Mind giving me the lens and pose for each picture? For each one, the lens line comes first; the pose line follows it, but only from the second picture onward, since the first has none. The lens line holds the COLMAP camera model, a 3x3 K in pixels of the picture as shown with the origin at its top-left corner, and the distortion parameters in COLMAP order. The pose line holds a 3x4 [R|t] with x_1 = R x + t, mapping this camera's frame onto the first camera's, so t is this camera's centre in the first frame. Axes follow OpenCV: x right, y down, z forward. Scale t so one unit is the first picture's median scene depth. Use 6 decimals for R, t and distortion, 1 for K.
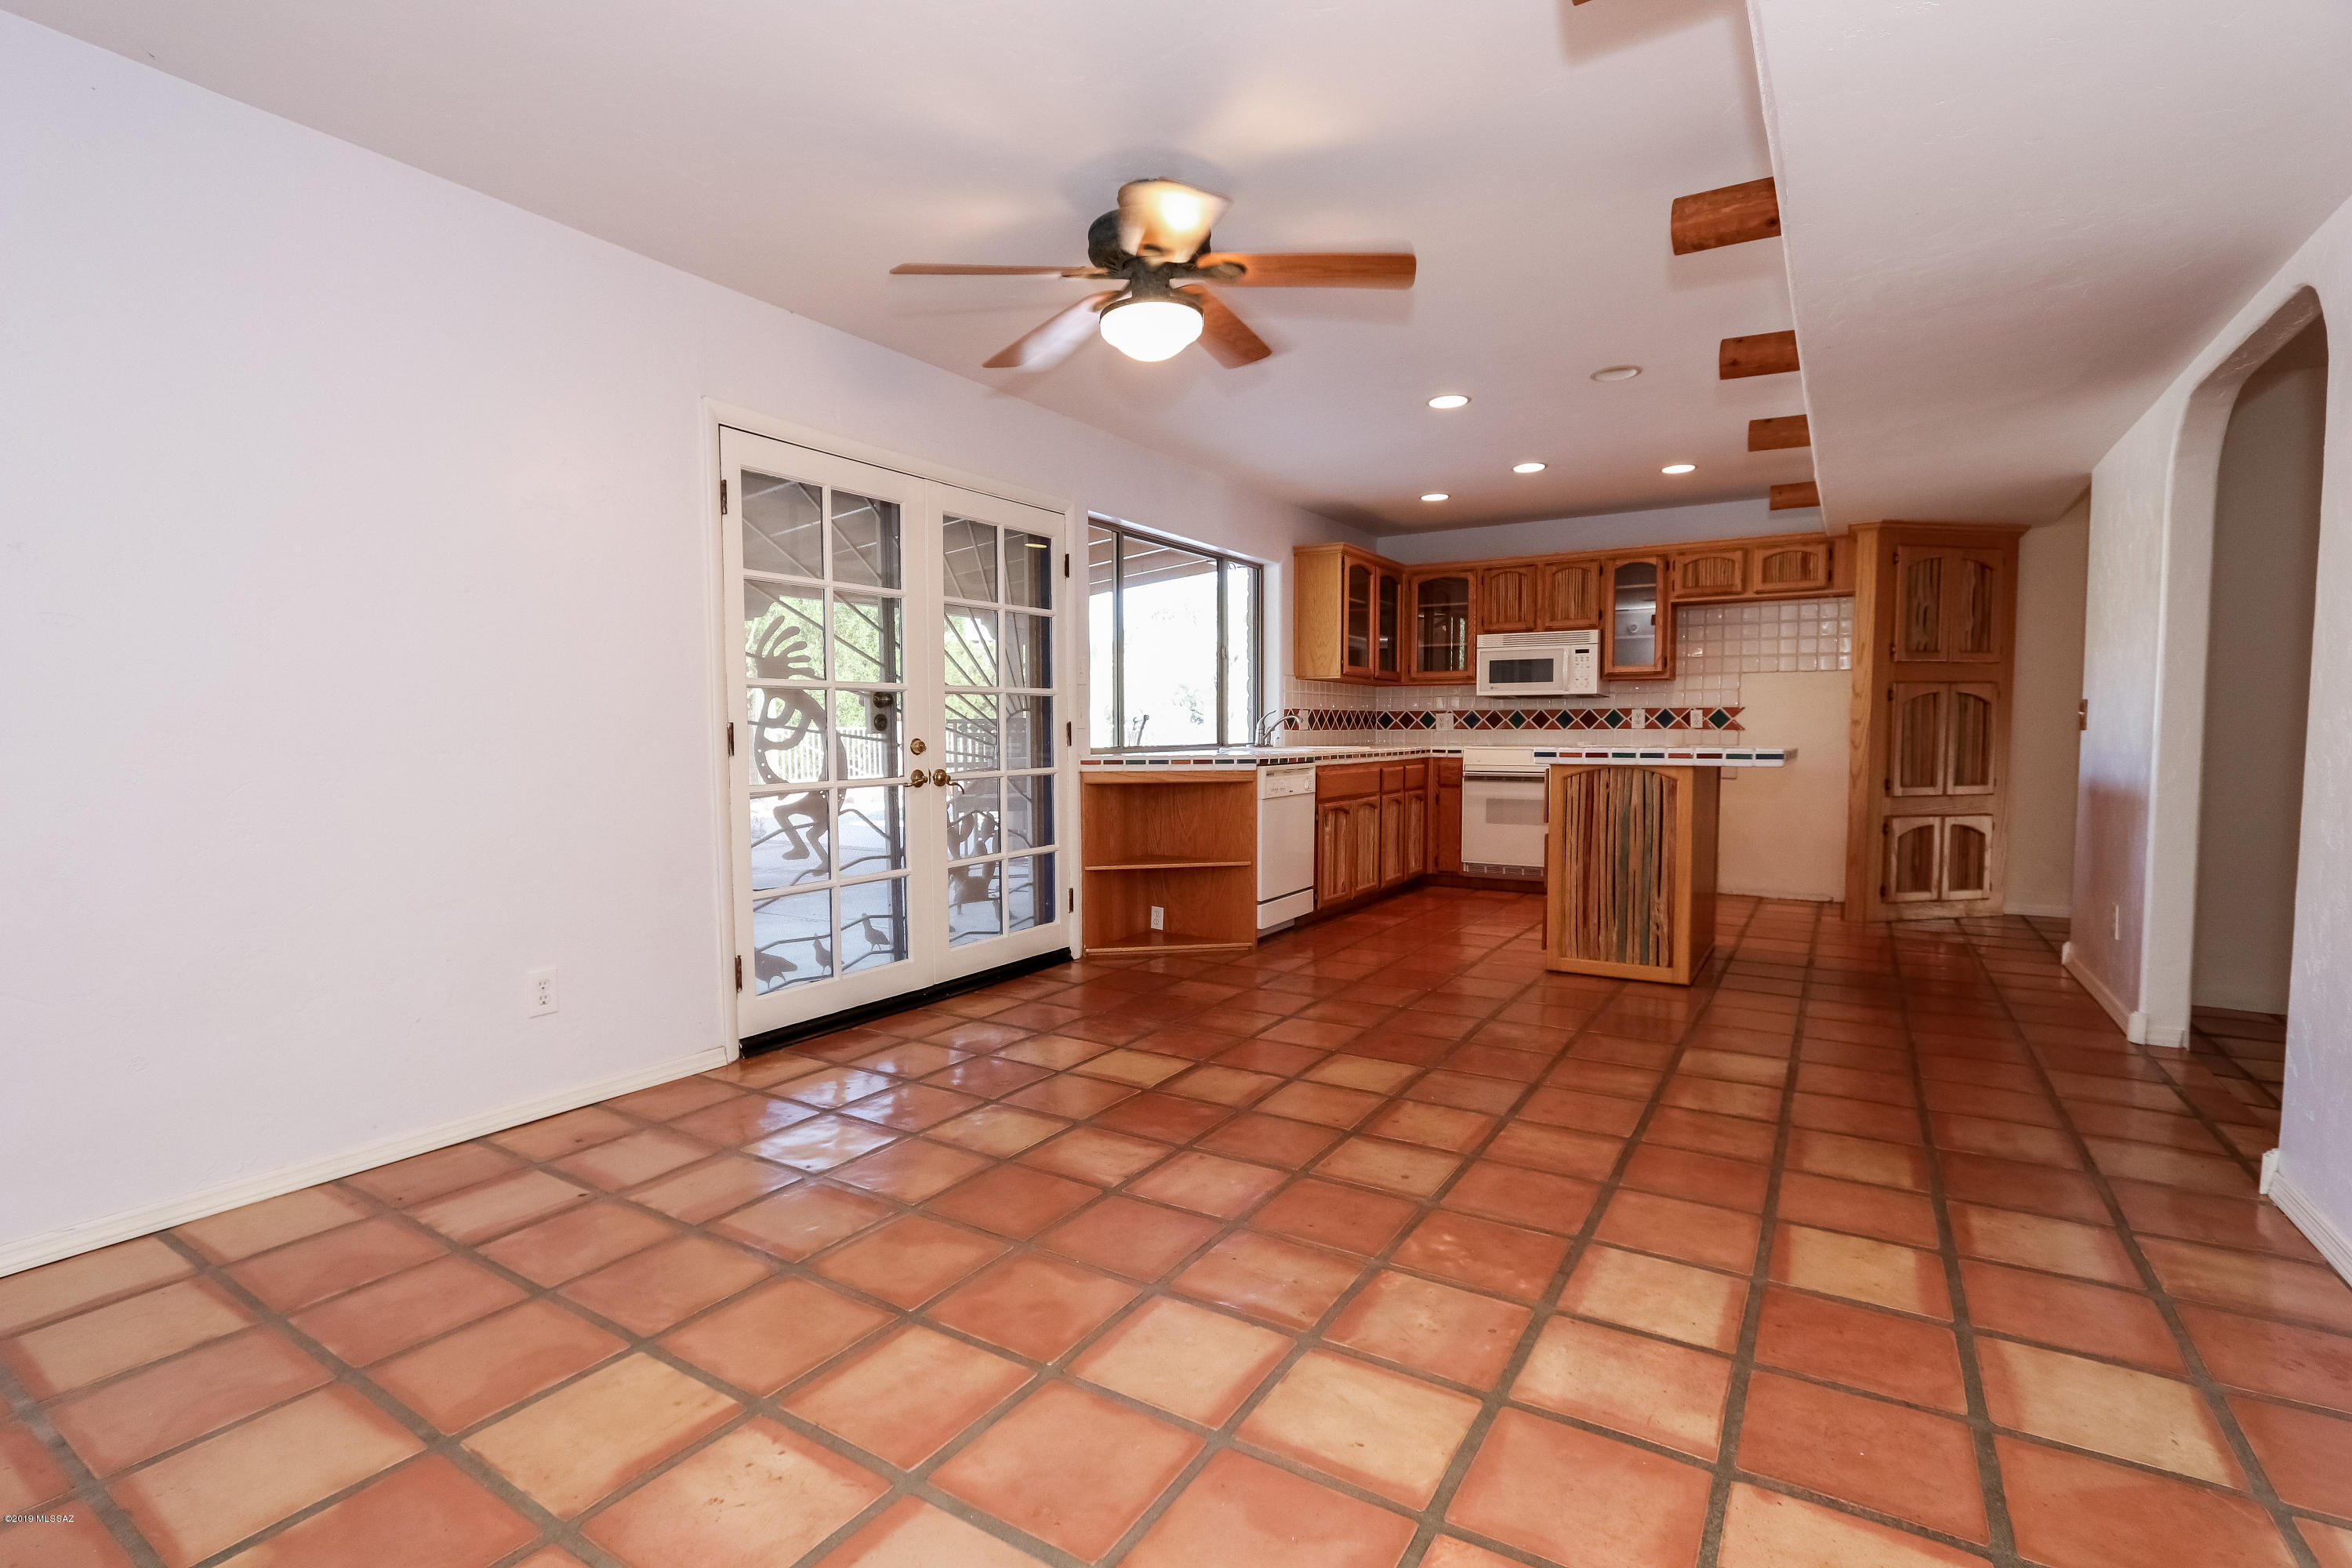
lens RADIAL K [[1087.3, 0, 1150.2], [0, 1087.3, 796.4], [0, 0, 1]] dist [-0.021201, 0.006000]
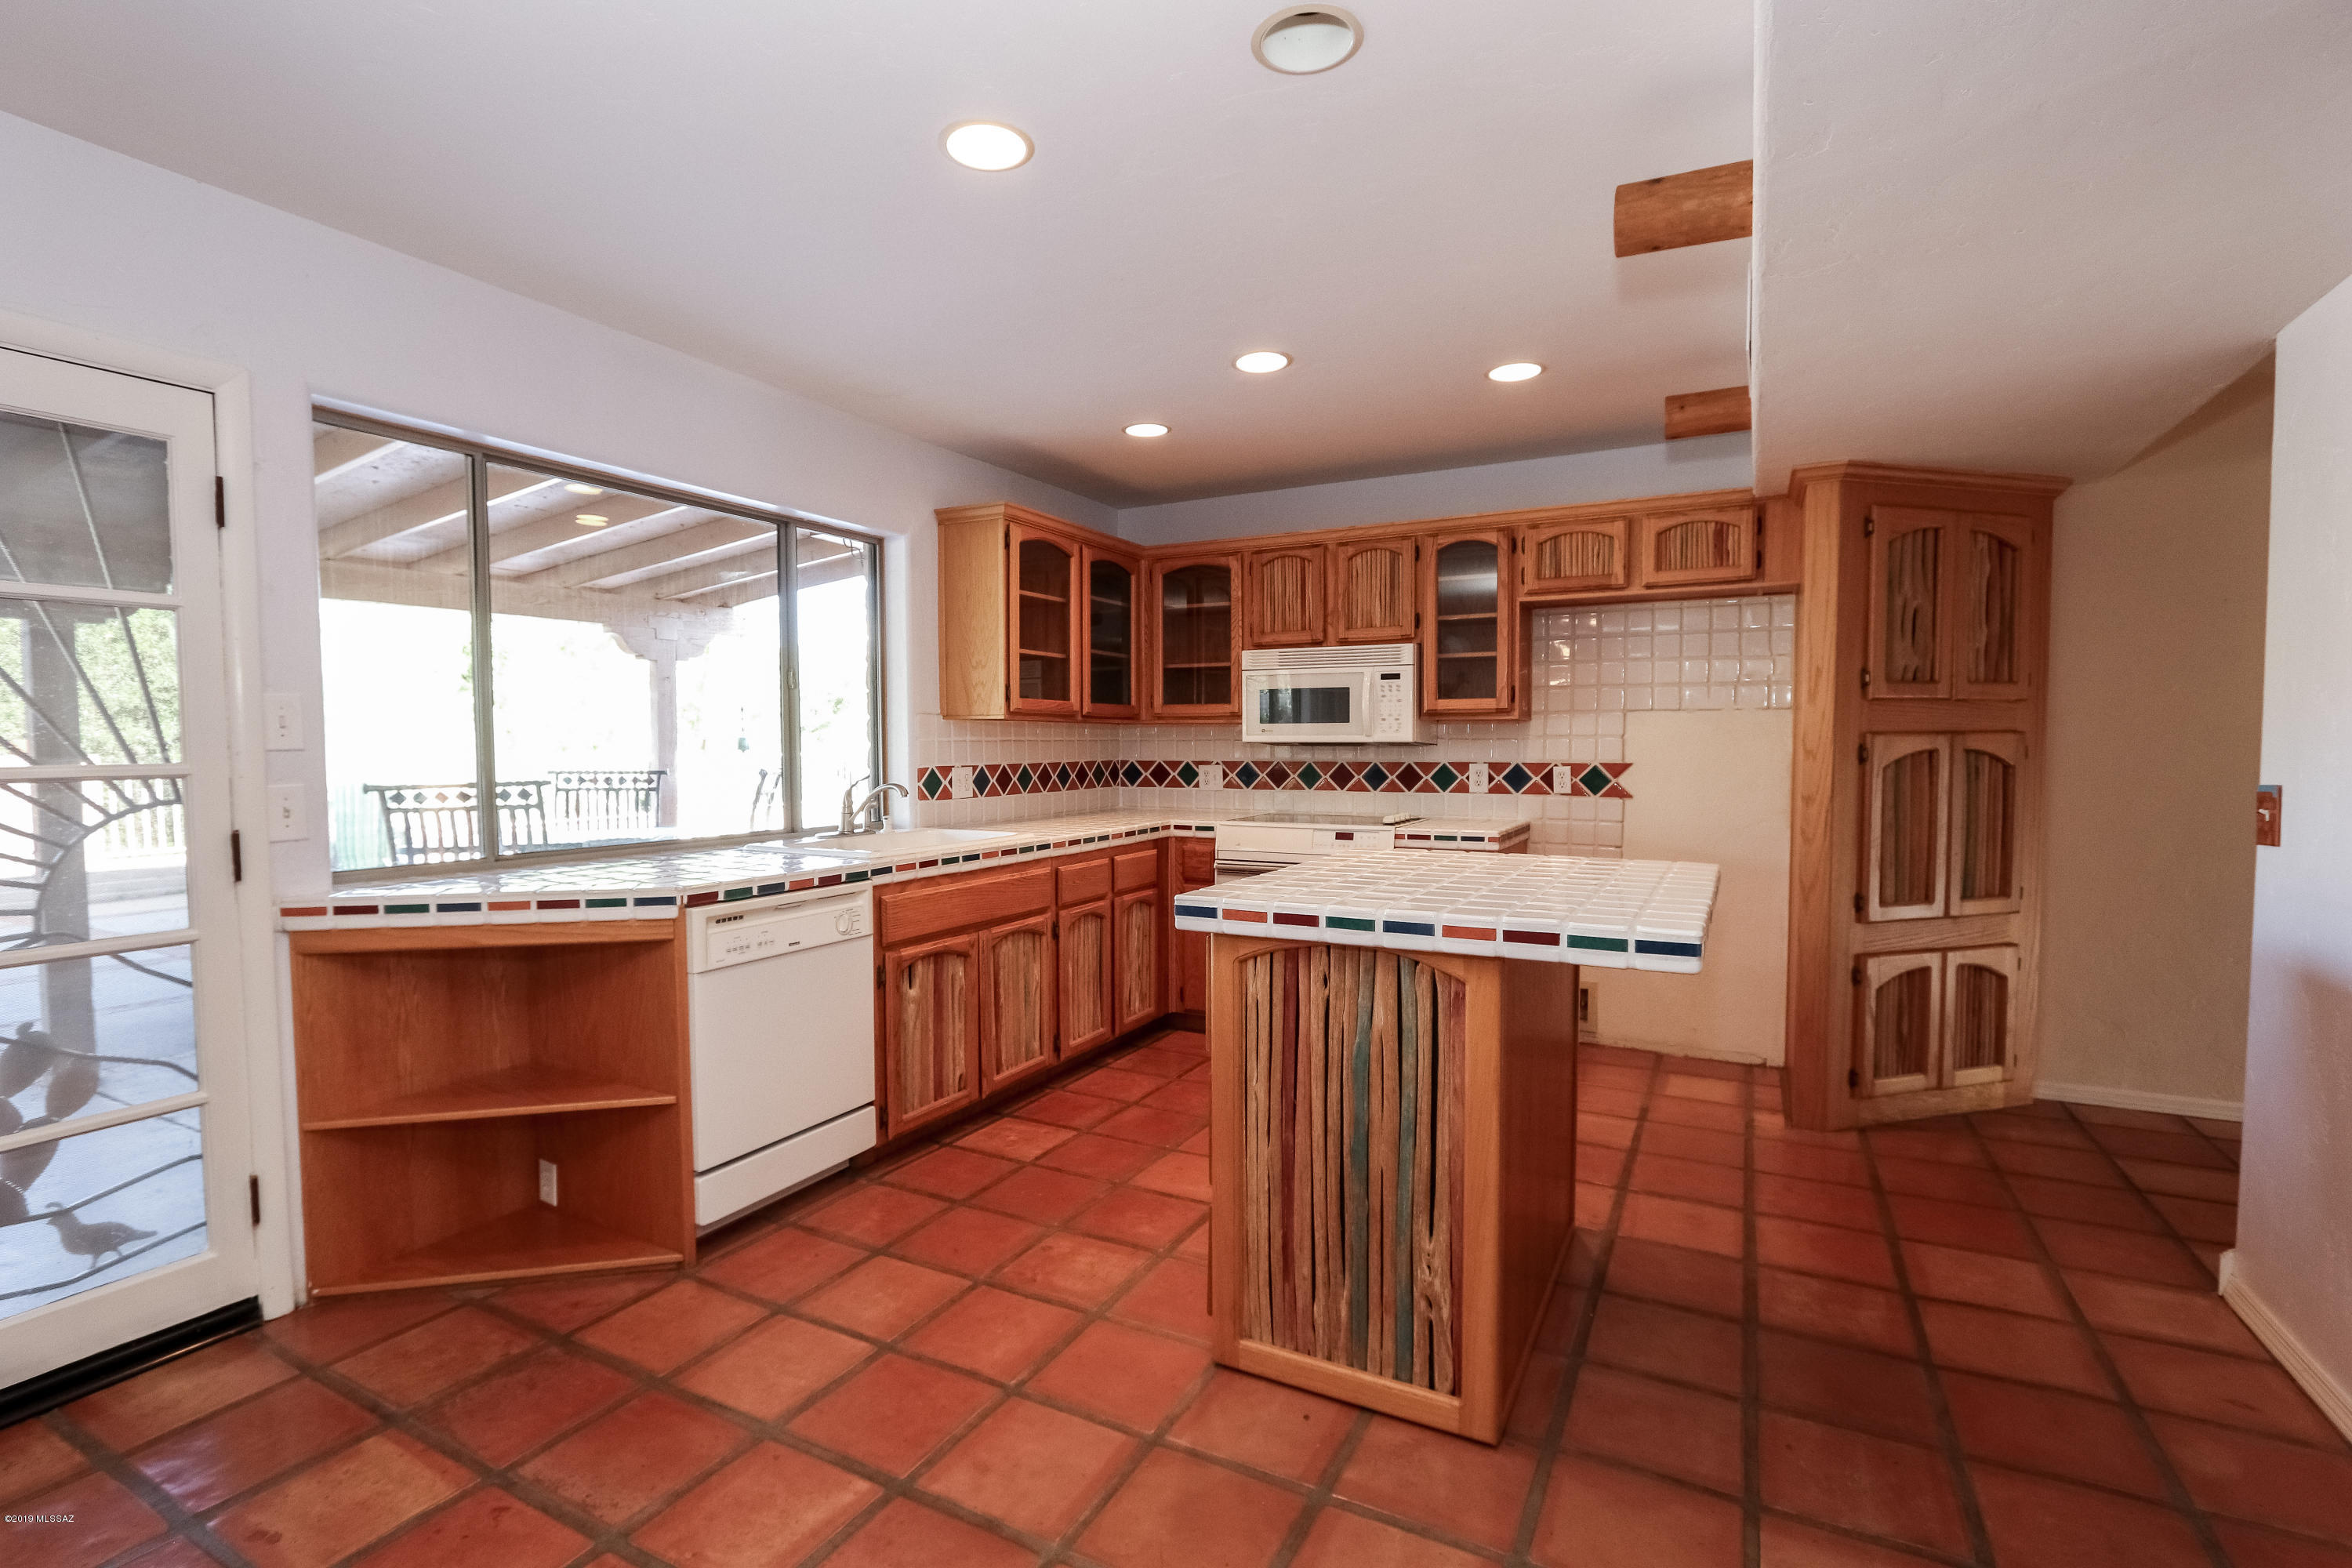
lens RADIAL K [[1087.3, 0, 1150.2], [0, 1087.3, 796.4], [0, 0, 1]] dist [-0.021201, 0.006000]
pose [[0.997420, -0.003154, 0.071722, 0.232173], [0.004100, 0.999907, -0.013043, -0.060419], [-0.071674, 0.013304, 0.997339, 0.402918]]
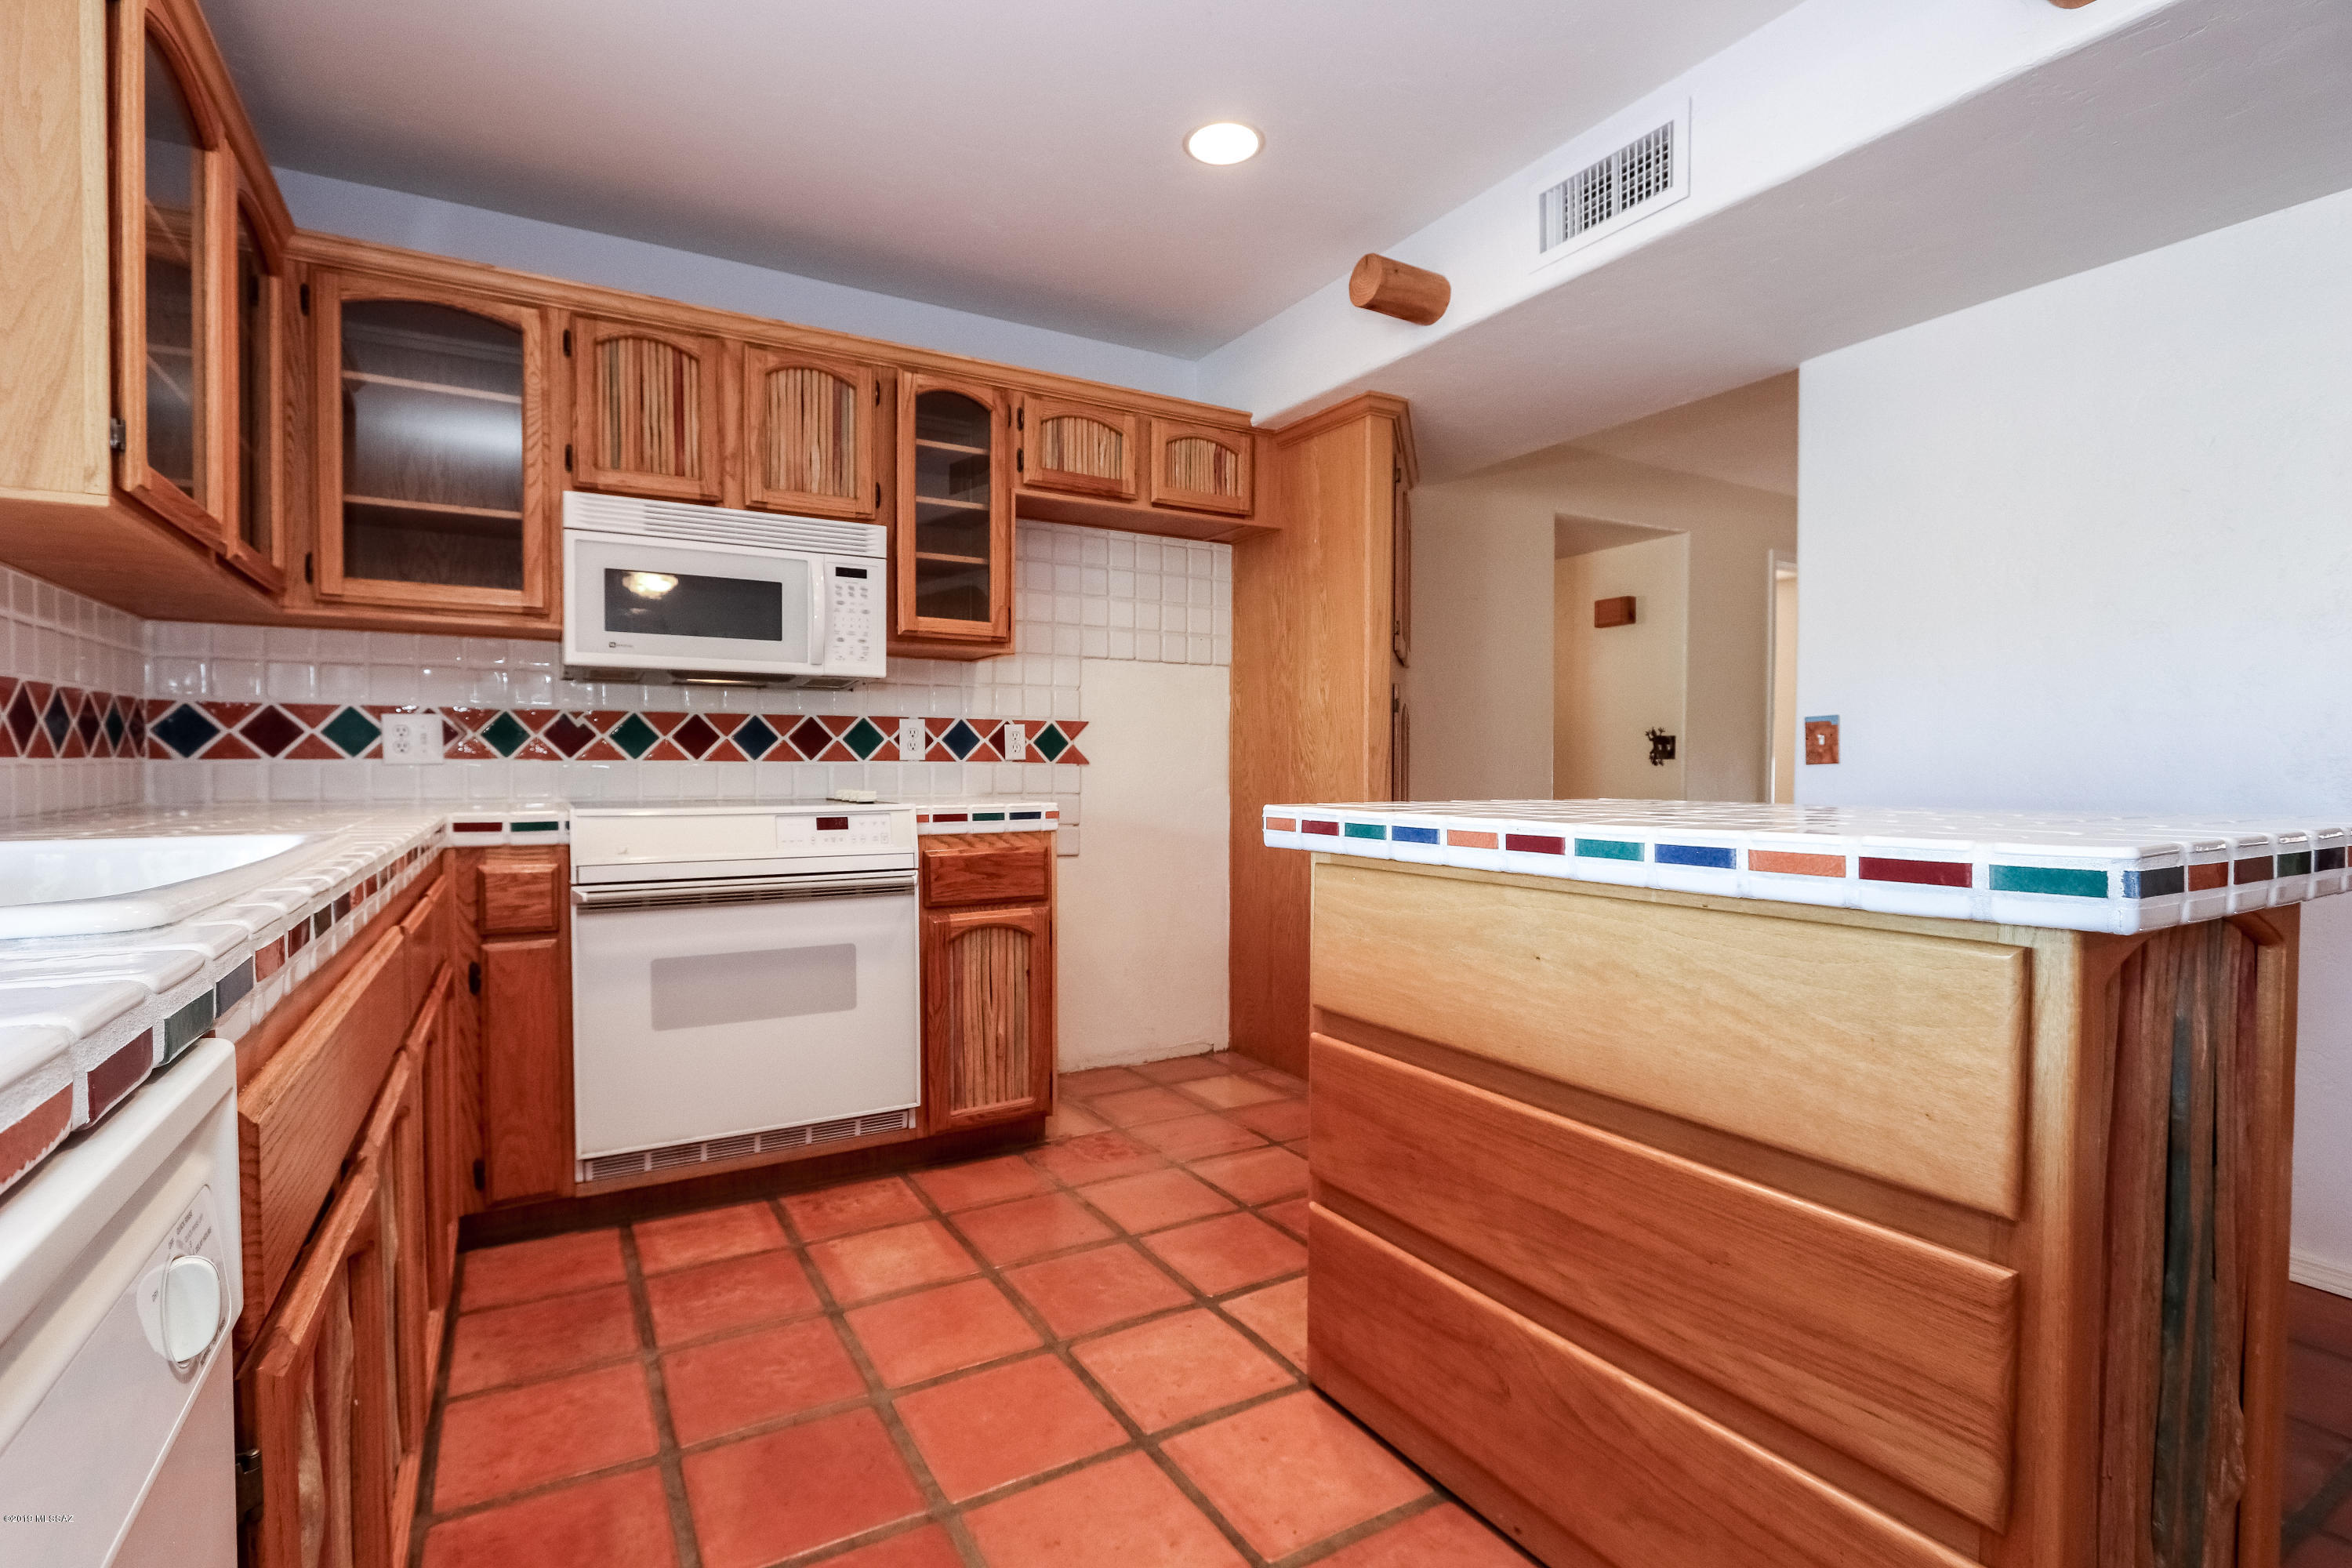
lens RADIAL K [[1087.3, 0, 1150.2], [0, 1087.3, 796.4], [0, 0, 1]] dist [-0.021201, 0.006000]
pose [[0.459332, -0.021348, 0.888008, 0.090283], [0.051933, 0.998647, -0.002855, -0.046278], [-0.886745, 0.047428, 0.459819, 0.795713]]
